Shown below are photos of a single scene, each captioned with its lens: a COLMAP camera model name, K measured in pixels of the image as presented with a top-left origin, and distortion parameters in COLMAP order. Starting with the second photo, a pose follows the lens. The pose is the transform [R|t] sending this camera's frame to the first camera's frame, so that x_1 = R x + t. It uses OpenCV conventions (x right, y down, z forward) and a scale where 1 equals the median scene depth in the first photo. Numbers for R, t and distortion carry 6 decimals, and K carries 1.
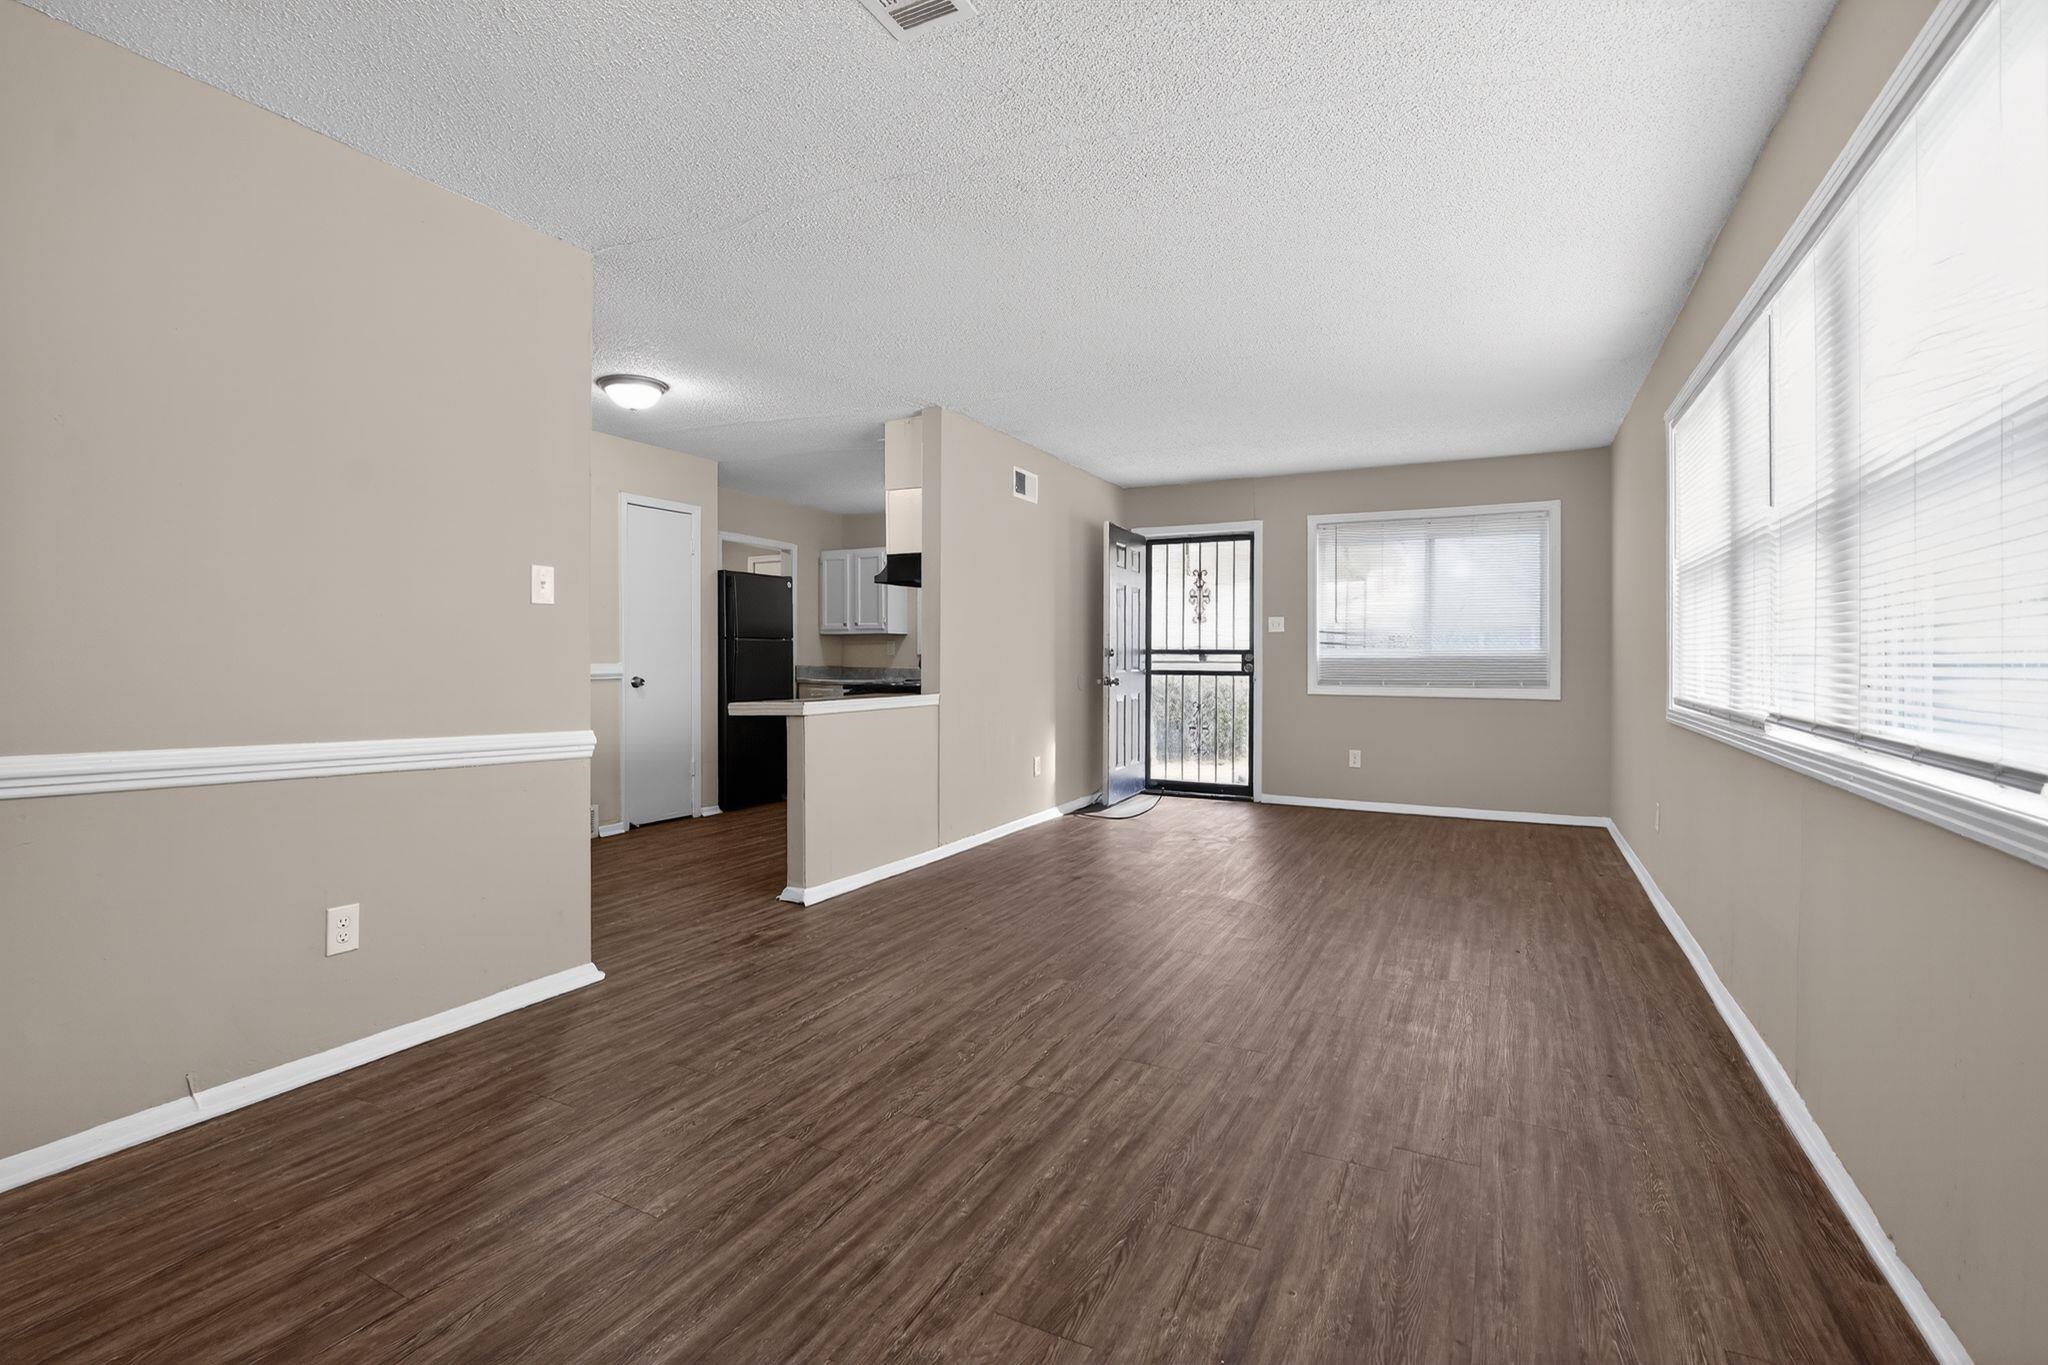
lens RADIAL K [[927.6, 0, 1015.4], [0, 927.6, 655.4], [0, 0, 1]] dist [-0.014001, -0.000572]
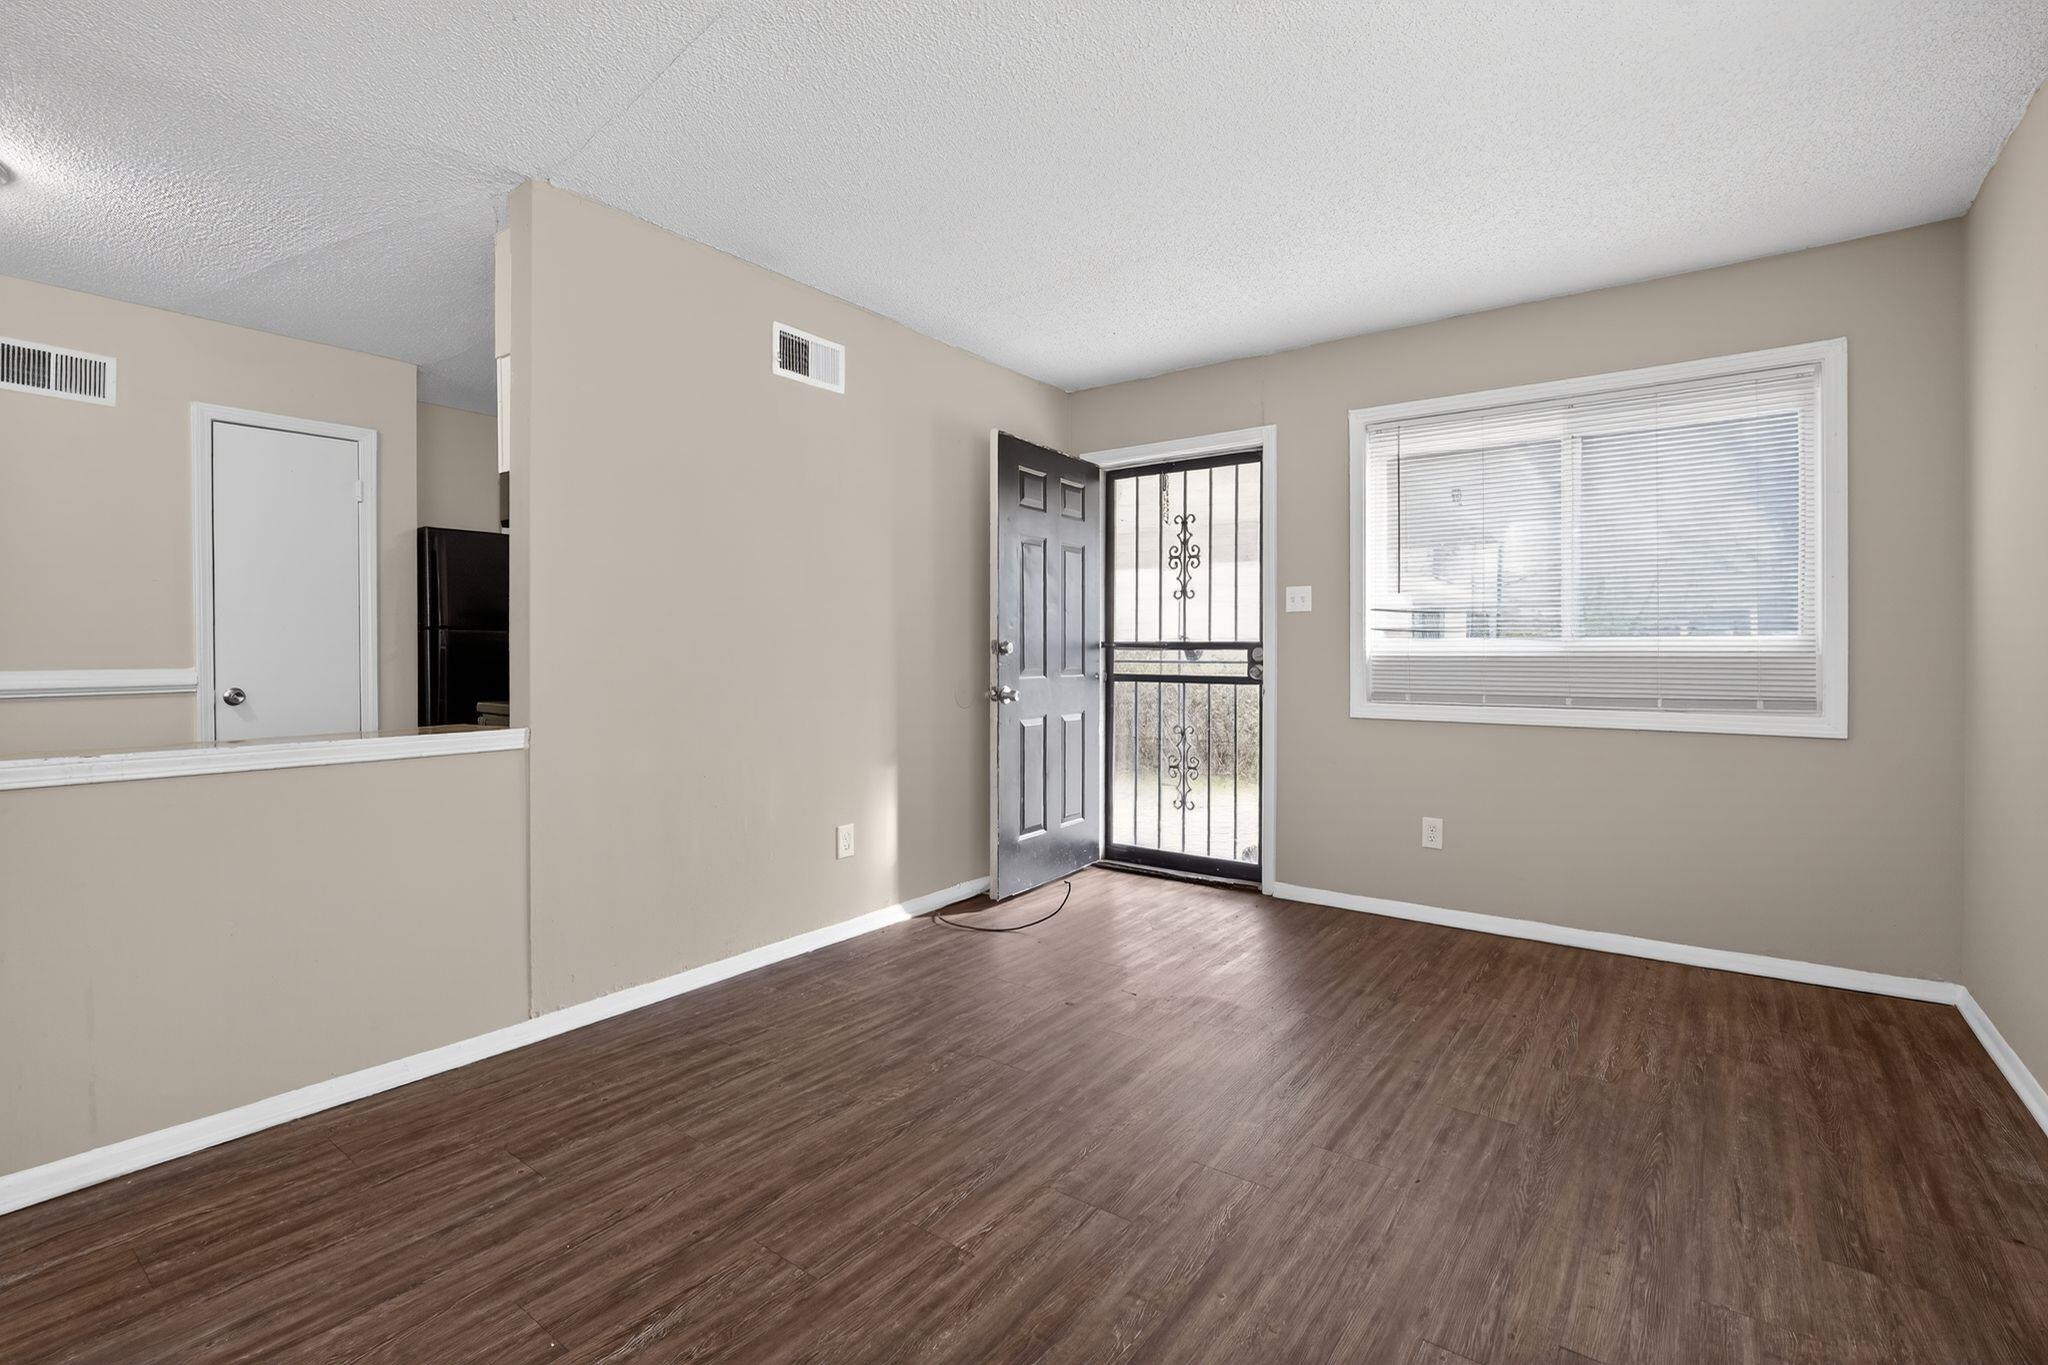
lens RADIAL K [[927.6, 0, 1020.1], [0, 927.6, 656.8], [0, 0, 1]] dist [-0.014001, -0.000572]
pose [[0.987437, -0.003182, -0.157979, 0.276192], [0.004072, 0.999978, 0.005310, -0.000037], [0.157958, -0.005886, 0.987428, 0.534610]]
